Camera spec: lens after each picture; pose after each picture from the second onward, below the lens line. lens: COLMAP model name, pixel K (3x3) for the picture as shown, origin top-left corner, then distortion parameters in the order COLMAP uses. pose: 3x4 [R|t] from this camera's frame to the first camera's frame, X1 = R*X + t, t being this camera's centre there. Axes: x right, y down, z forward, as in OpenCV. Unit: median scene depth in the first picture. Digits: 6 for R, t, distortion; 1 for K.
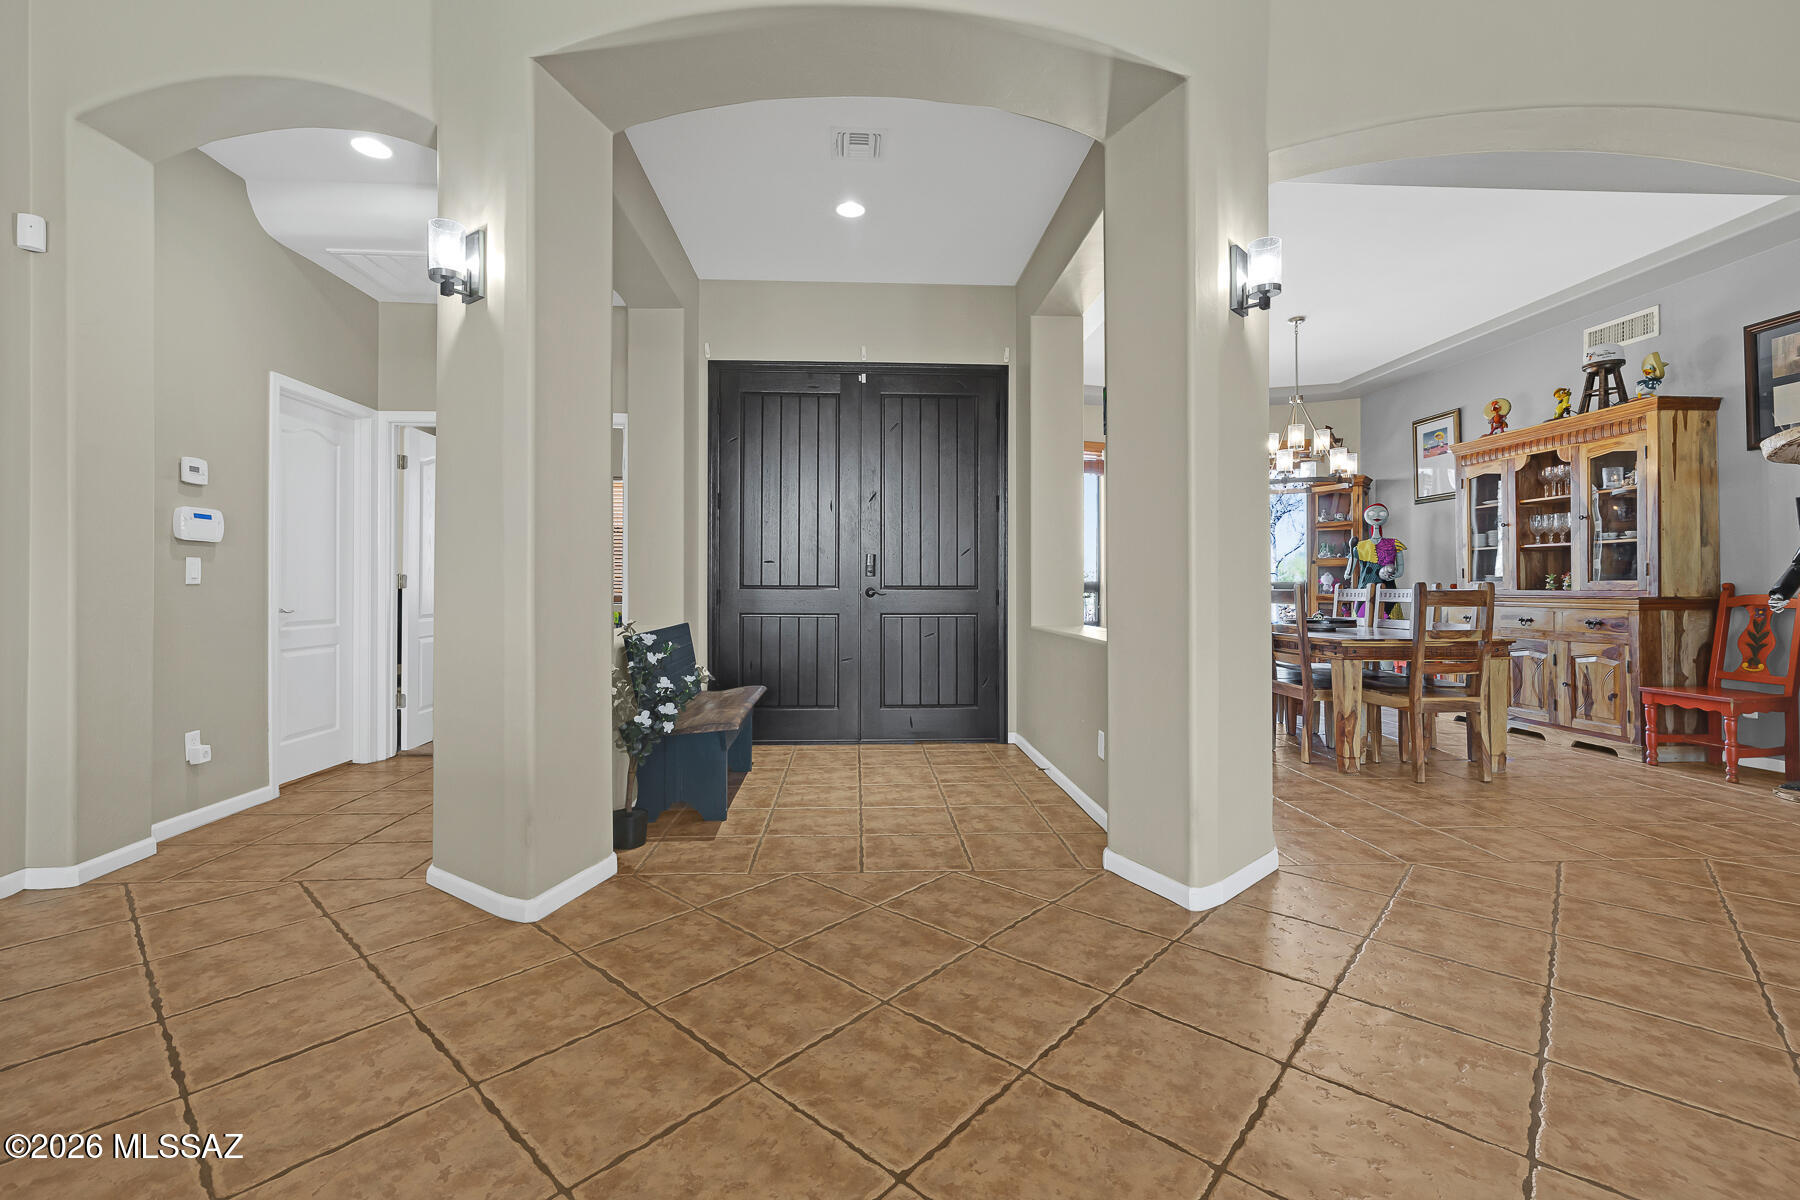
lens RADIAL K [[772.6, 0, 883.1], [0, 772.6, 579.2], [0, 0, 1]] dist [0.003069, -0.000091]
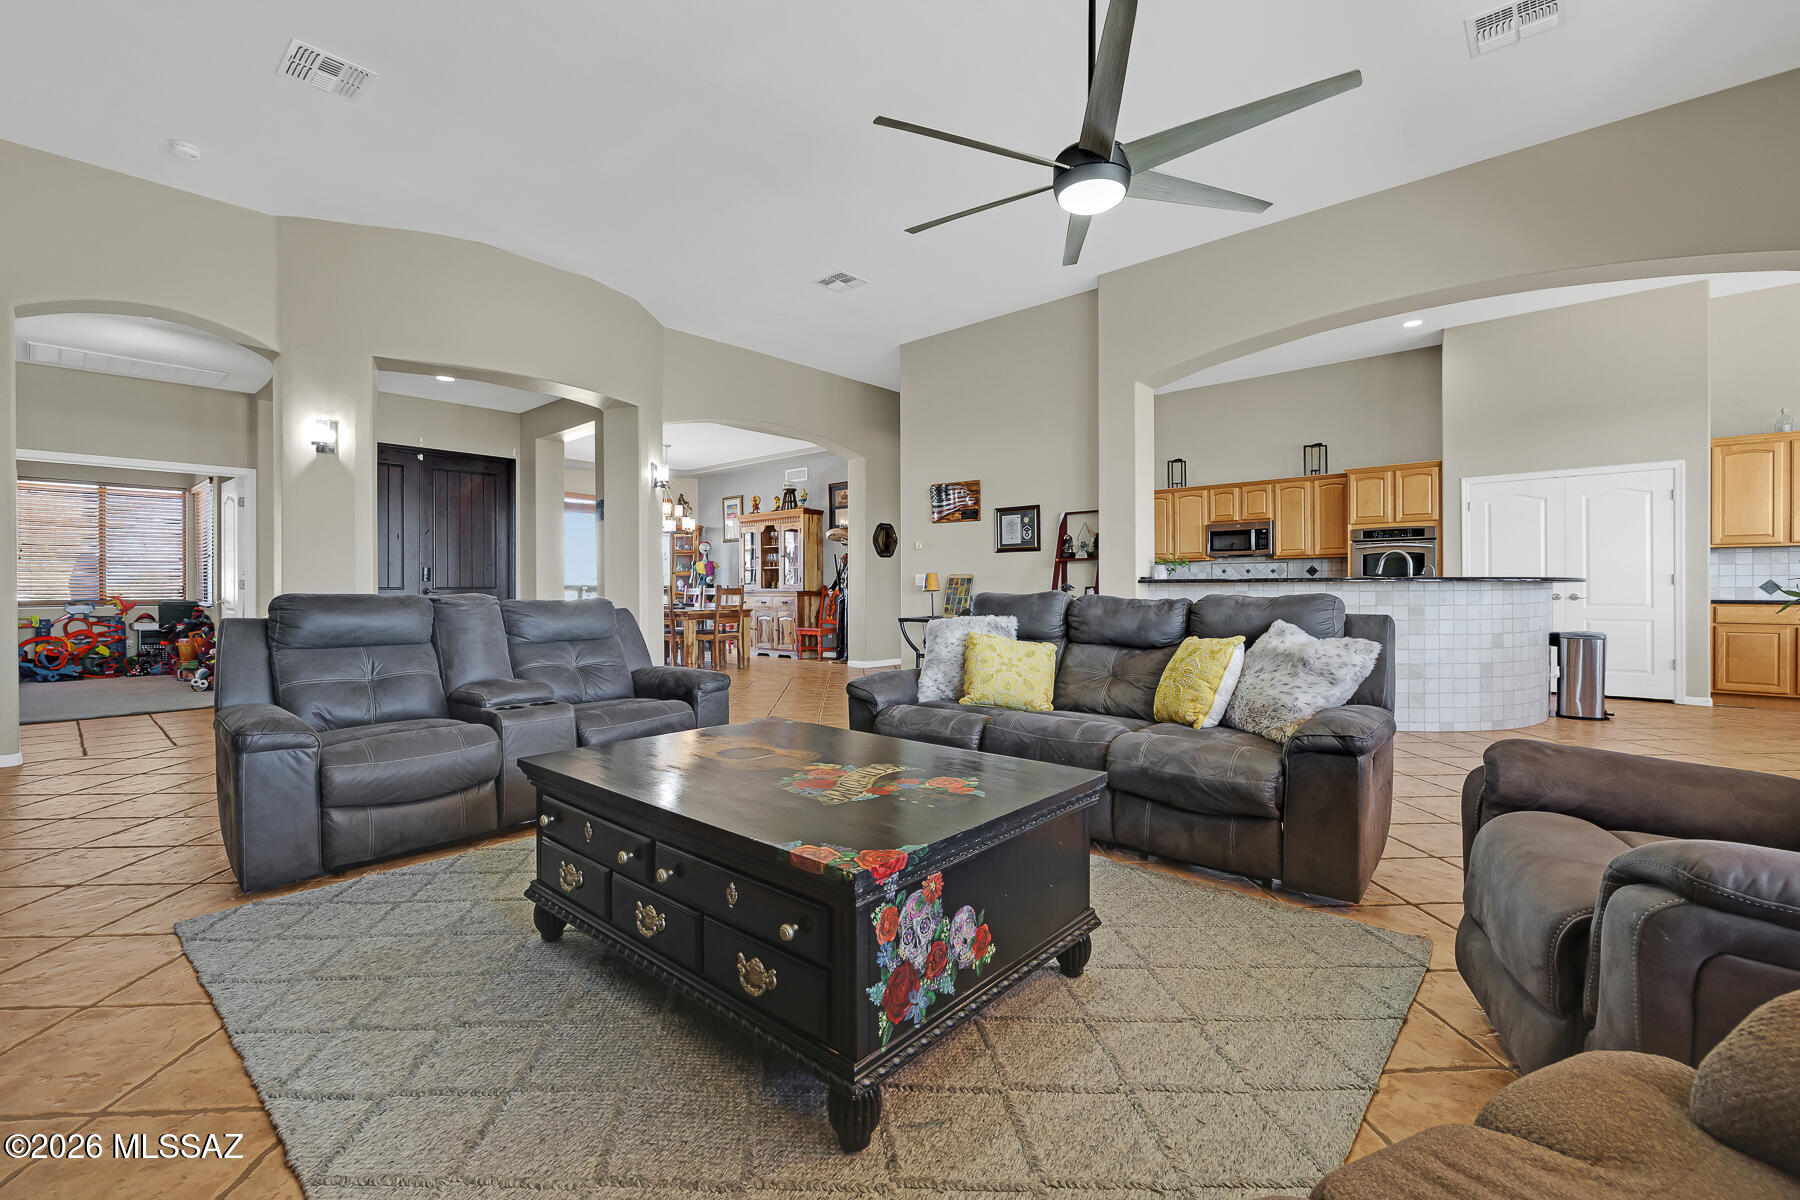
lens RADIAL K [[768.5, 0, 898.6], [0, 768.5, 588.4], [0, 0, 1]] dist [0.002577, 0.000364]
pose [[0.695646, -0.003693, 0.718375, -0.469388], [-0.002844, 0.999965, 0.007894, -0.004572], [-0.718379, -0.007534, 0.695611, -0.796599]]
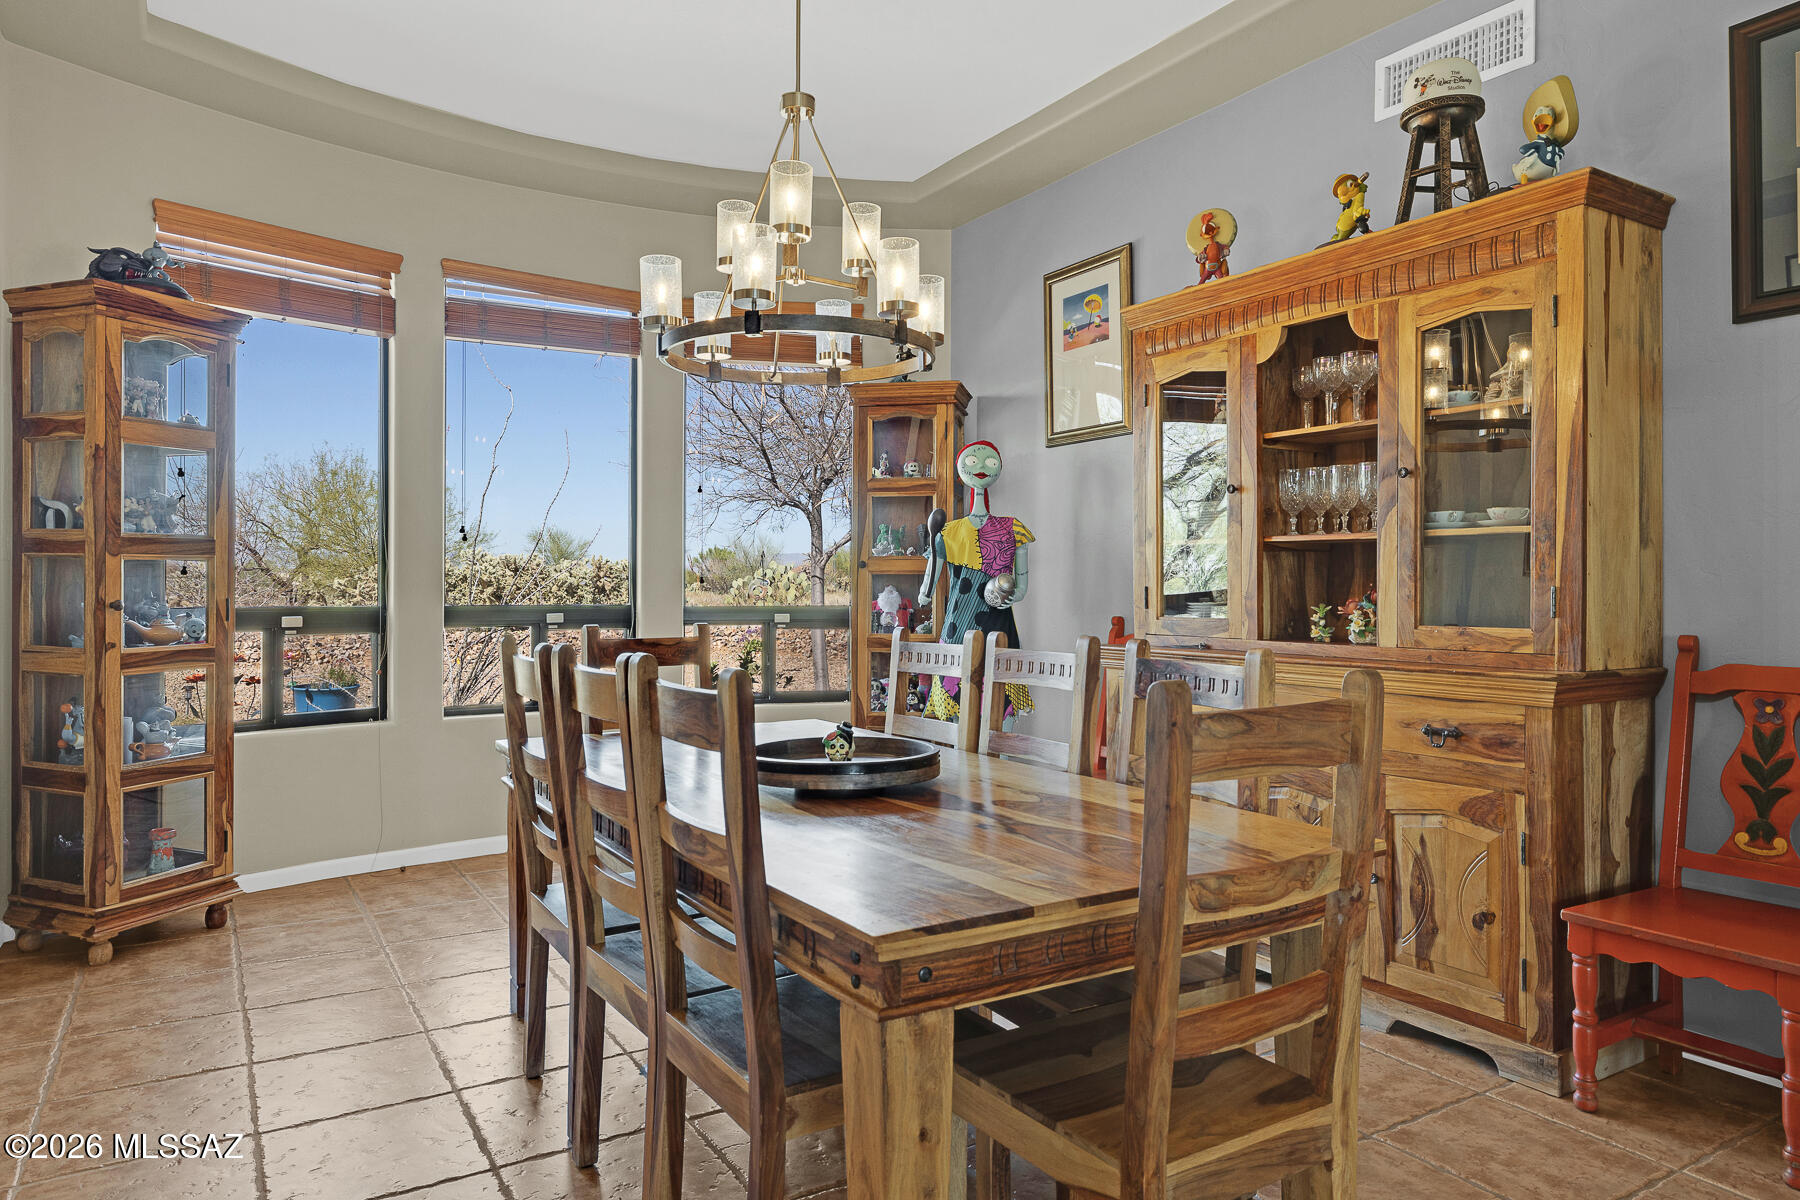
lens RADIAL K [[1150.2, 0, 899.9], [0, 1150.2, 584.3], [0, 0, 1]] dist [0.000968, 0.000728]
pose [[0.872374, 0.004031, 0.488822, 0.358002], [-0.007052, 0.999966, 0.004339, -0.020064], [-0.488788, -0.007232, 0.872373, 0.581538]]
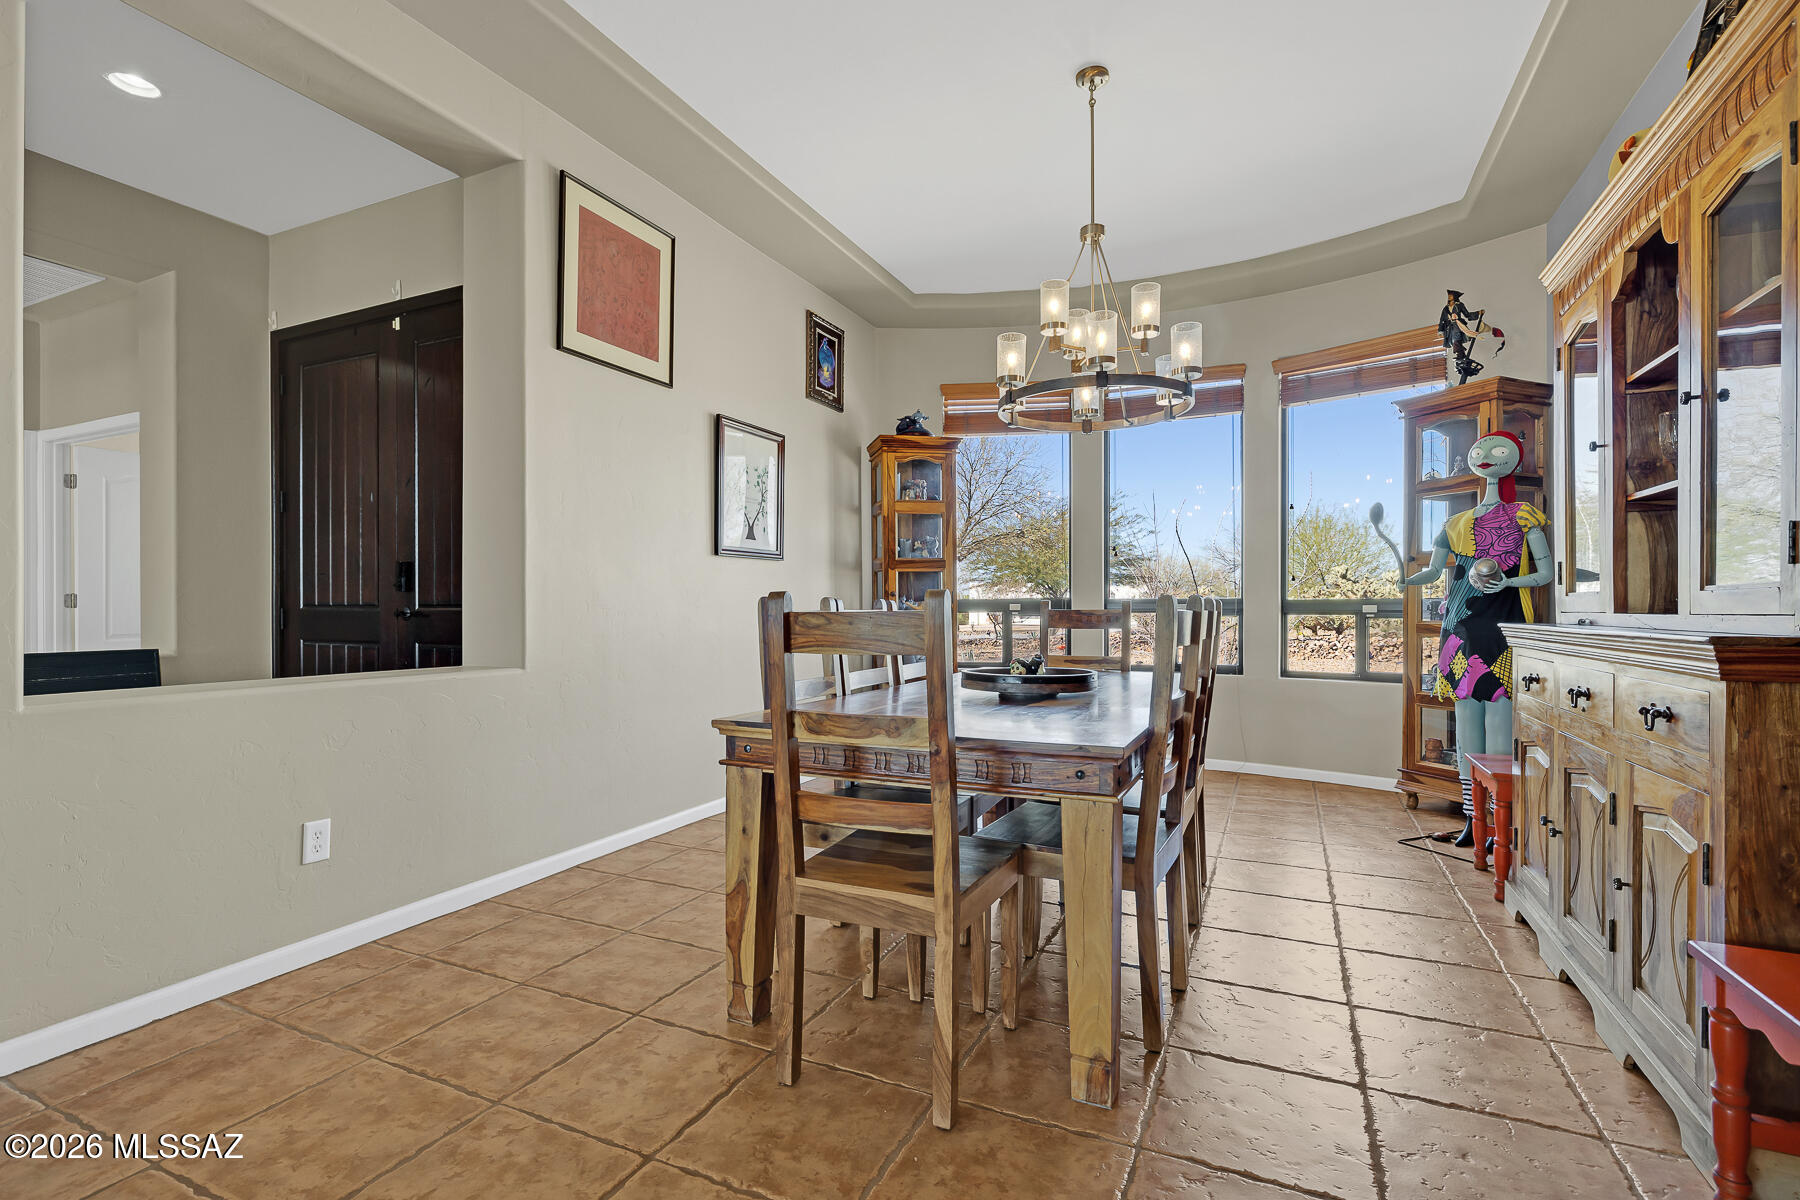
lens RADIAL K [[836.6, 0, 861.7], [0, 836.6, 605.8], [0, 0, 1]] dist [-0.013005, -0.000067]
pose [[0.879113, 0.001013, -0.476612, 0.738724], [0.002094, 0.999980, 0.005987, 0.007223], [0.476609, -0.006261, 0.879093, 0.502499]]
